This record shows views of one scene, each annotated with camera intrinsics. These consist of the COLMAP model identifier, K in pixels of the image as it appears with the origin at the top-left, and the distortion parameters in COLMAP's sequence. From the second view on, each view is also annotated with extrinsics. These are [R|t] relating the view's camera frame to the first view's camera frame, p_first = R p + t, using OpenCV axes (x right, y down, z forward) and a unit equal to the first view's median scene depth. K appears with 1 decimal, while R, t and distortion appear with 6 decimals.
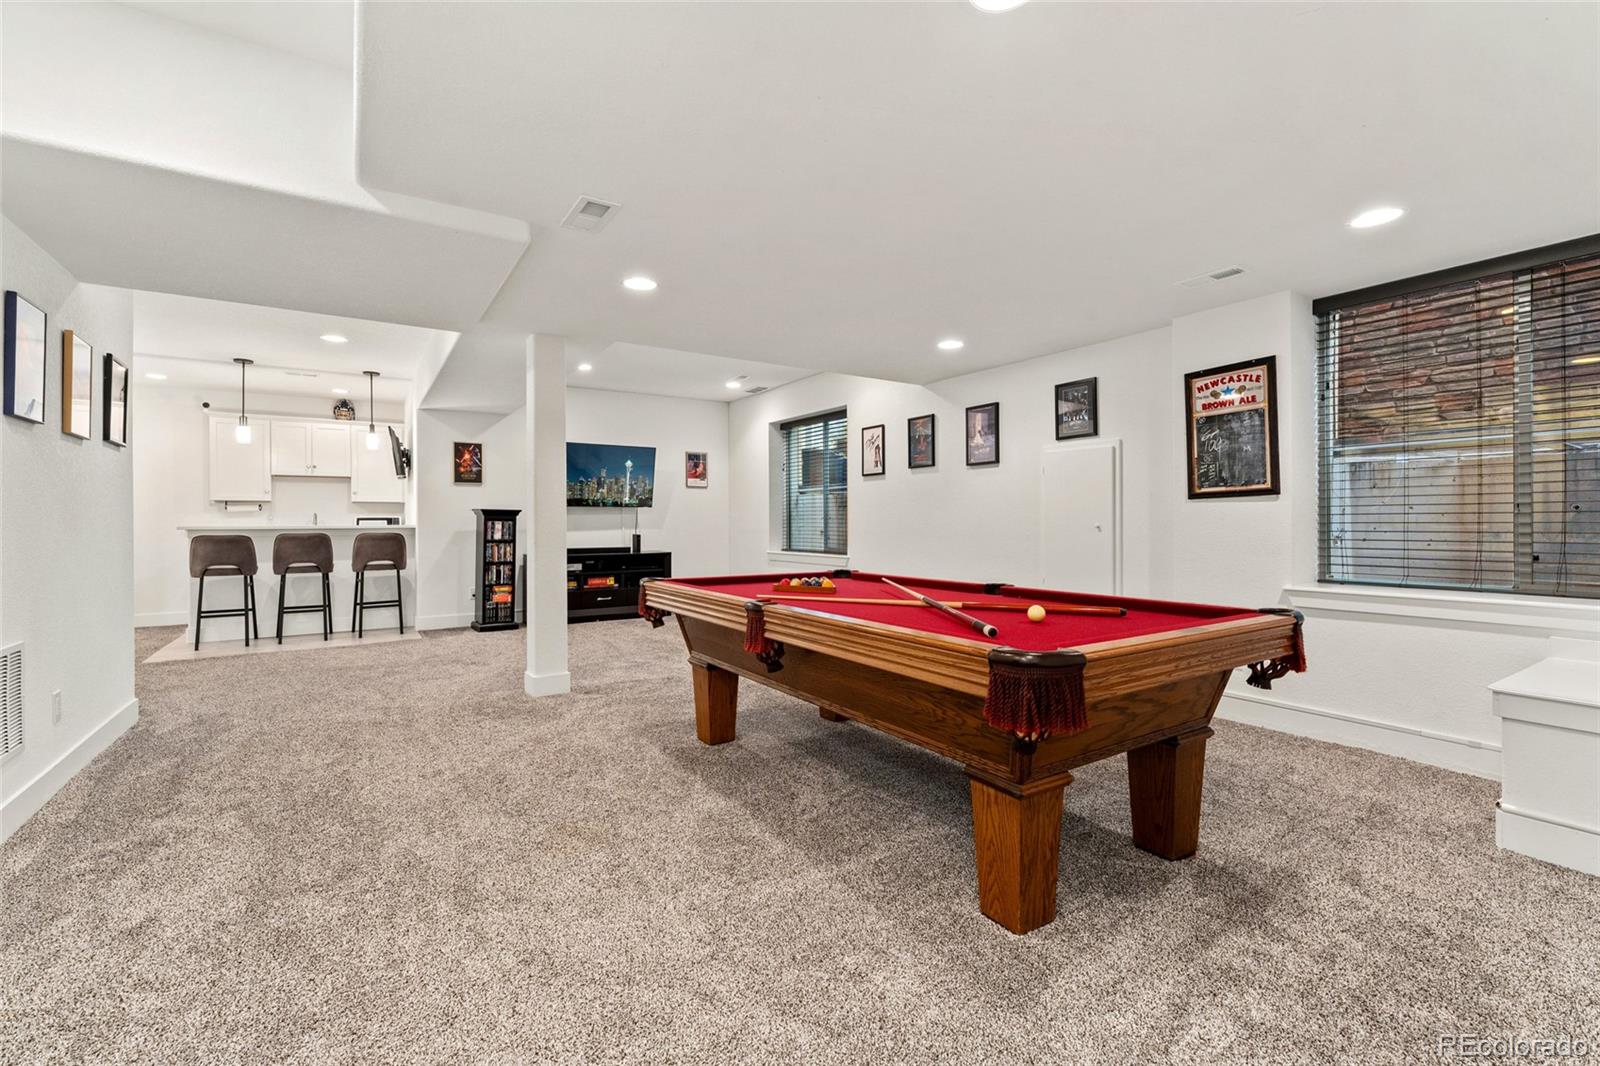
lens RADIAL K [[696.8, 0, 798.4], [0, 696.8, 521.6], [0, 0, 1]] dist [-0.001057, 0.000617]
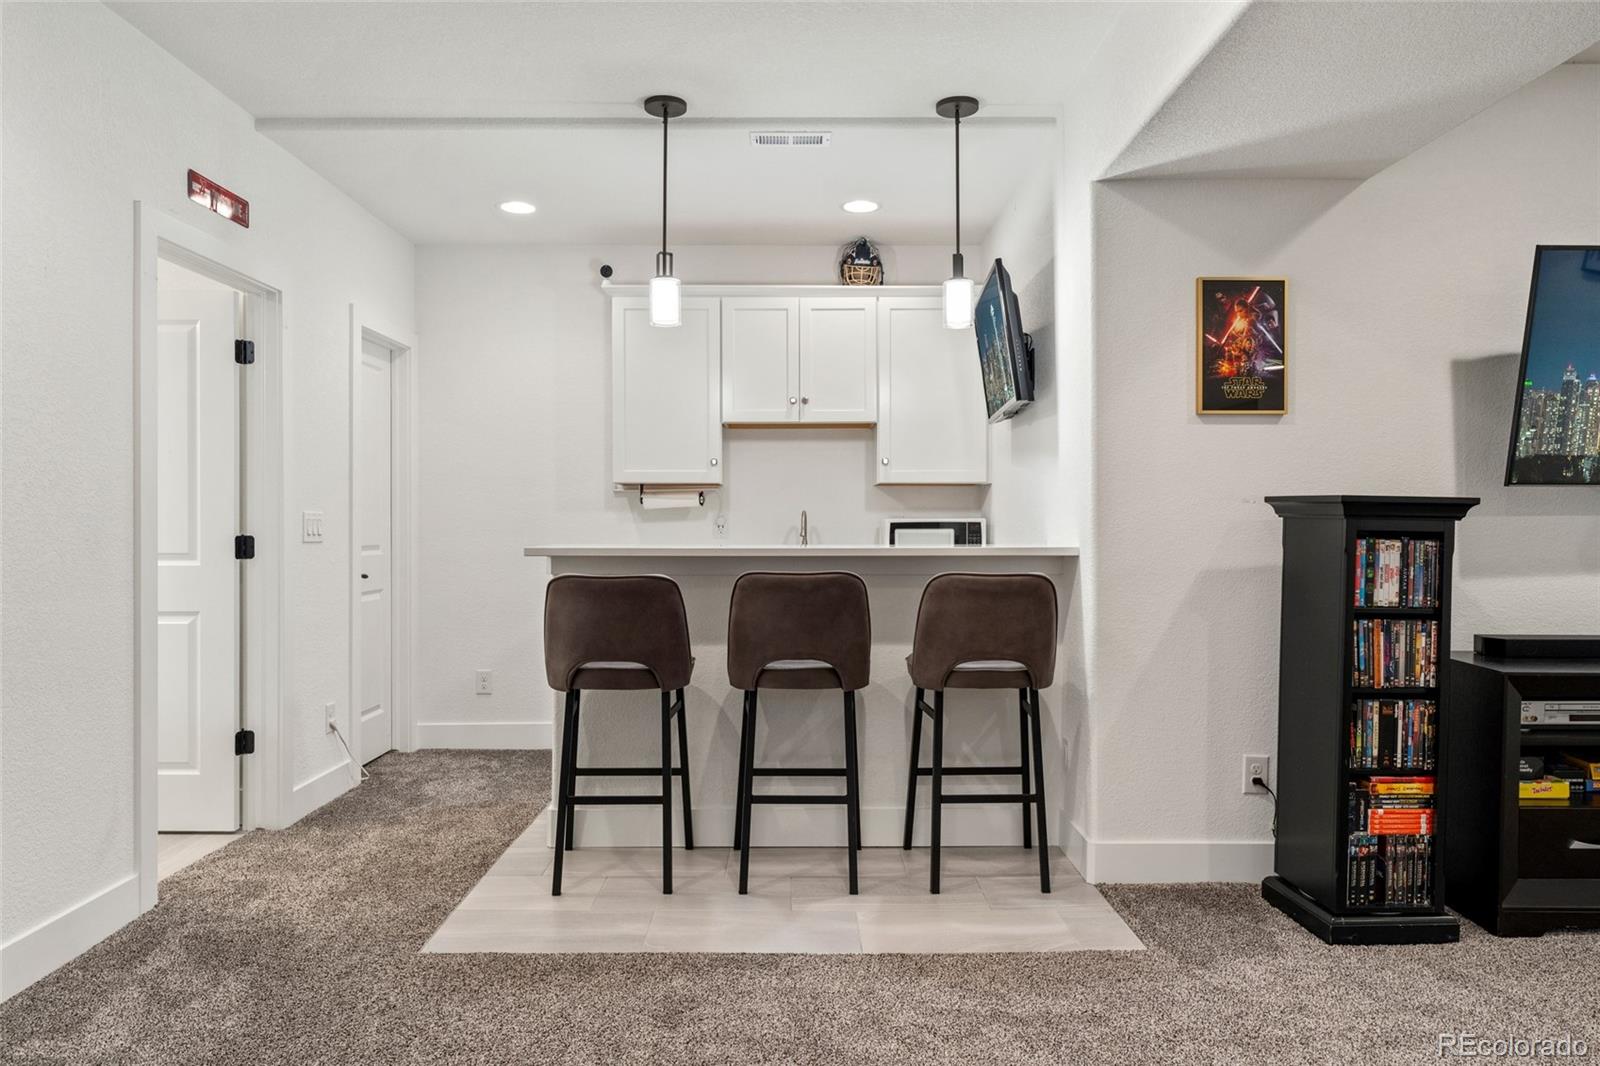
lens RADIAL K [[1104.5, 0, 800.9], [0, 1104.5, 532.3], [0, 0, 1]] dist [0.000558, -0.000101]
pose [[0.840591, 0.008002, -0.541611, -0.390009], [-0.003528, 0.999951, 0.009298, -0.006739], [0.541659, -0.005905, 0.840578, 0.510553]]
